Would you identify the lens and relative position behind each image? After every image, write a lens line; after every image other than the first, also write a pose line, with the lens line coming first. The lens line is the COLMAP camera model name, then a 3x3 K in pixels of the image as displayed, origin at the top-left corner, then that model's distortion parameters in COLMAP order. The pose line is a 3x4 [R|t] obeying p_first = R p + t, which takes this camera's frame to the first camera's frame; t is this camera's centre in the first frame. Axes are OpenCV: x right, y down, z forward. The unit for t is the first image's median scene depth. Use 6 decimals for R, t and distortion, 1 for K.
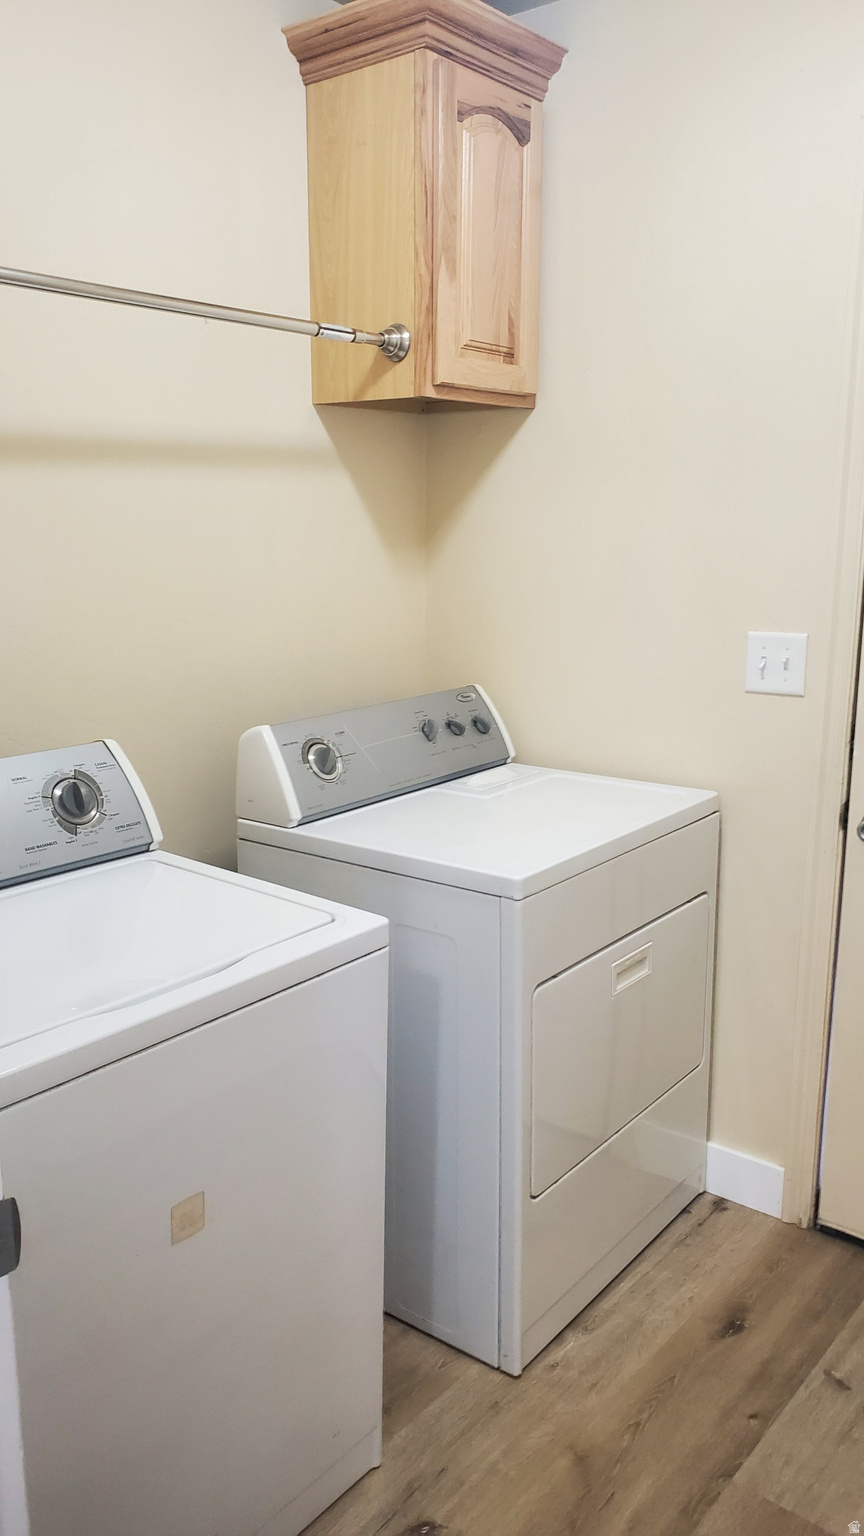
lens RADIAL K [[1197.1, 0, 443.1], [0, 1197.1, 783.6], [0, 0, 1]] dist [0.013012, -0.002565]
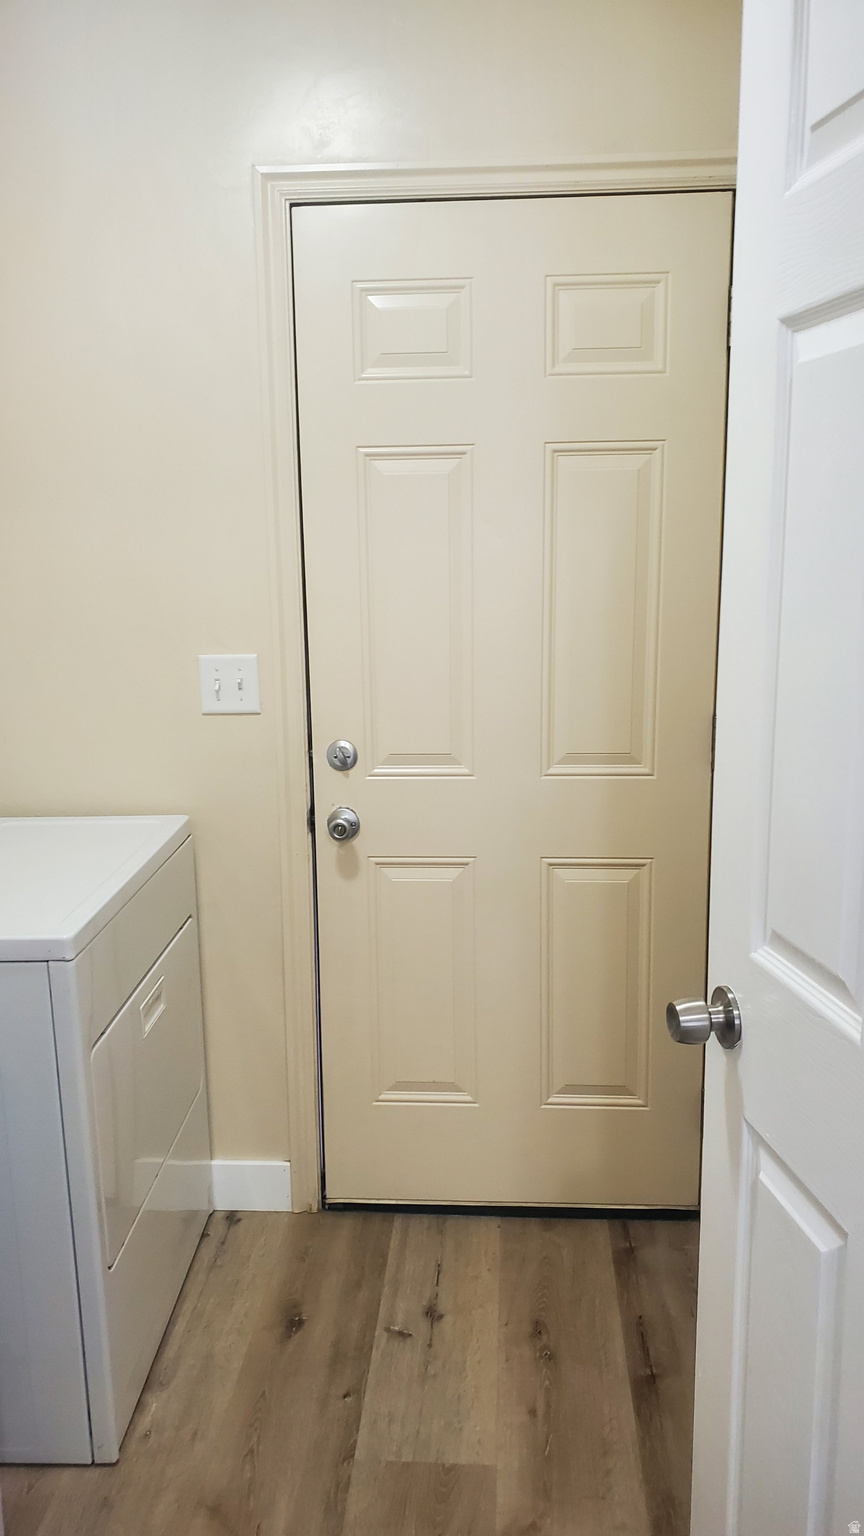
lens RADIAL K [[1234.2, 0, 425.9], [0, 1234.2, 781.0], [0, 0, 1]] dist [0.004266, 0.049736]
pose [[0.812626, -0.127715, 0.568619, -0.209507], [0.133215, 0.990567, 0.032107, -0.030532], [-0.567355, 0.049657, 0.821975, 0.033422]]
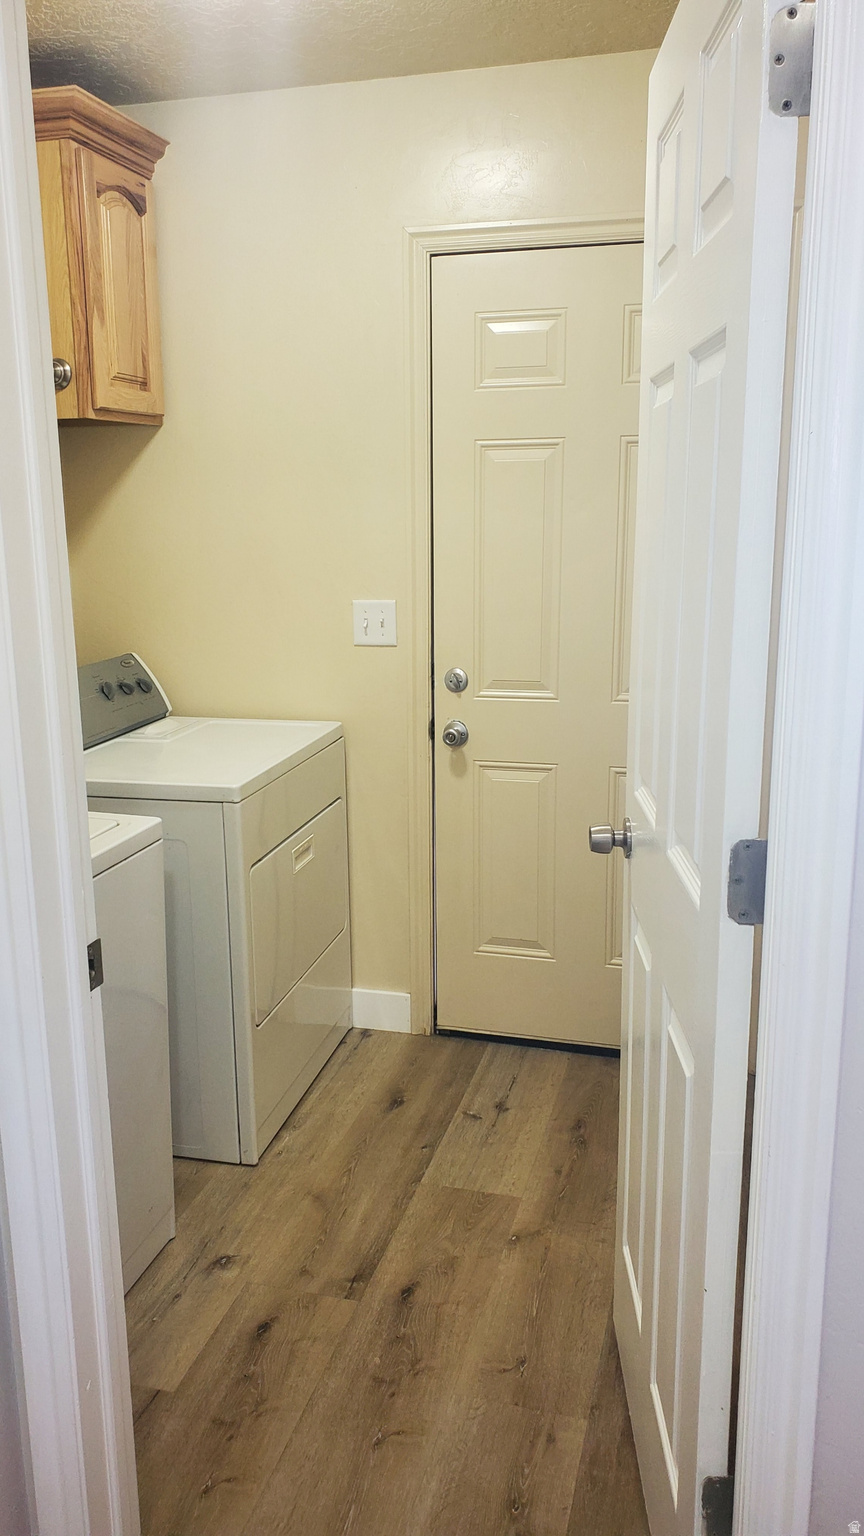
lens RADIAL K [[1197.1, 0, 443.1], [0, 1197.1, 783.6], [0, 0, 1]] dist [0.013012, -0.002565]
pose [[0.909984, -0.099540, 0.402519, -0.224999], [0.092595, 0.995026, 0.036731, 0.039734], [-0.404173, 0.003847, 0.914674, -0.282332]]
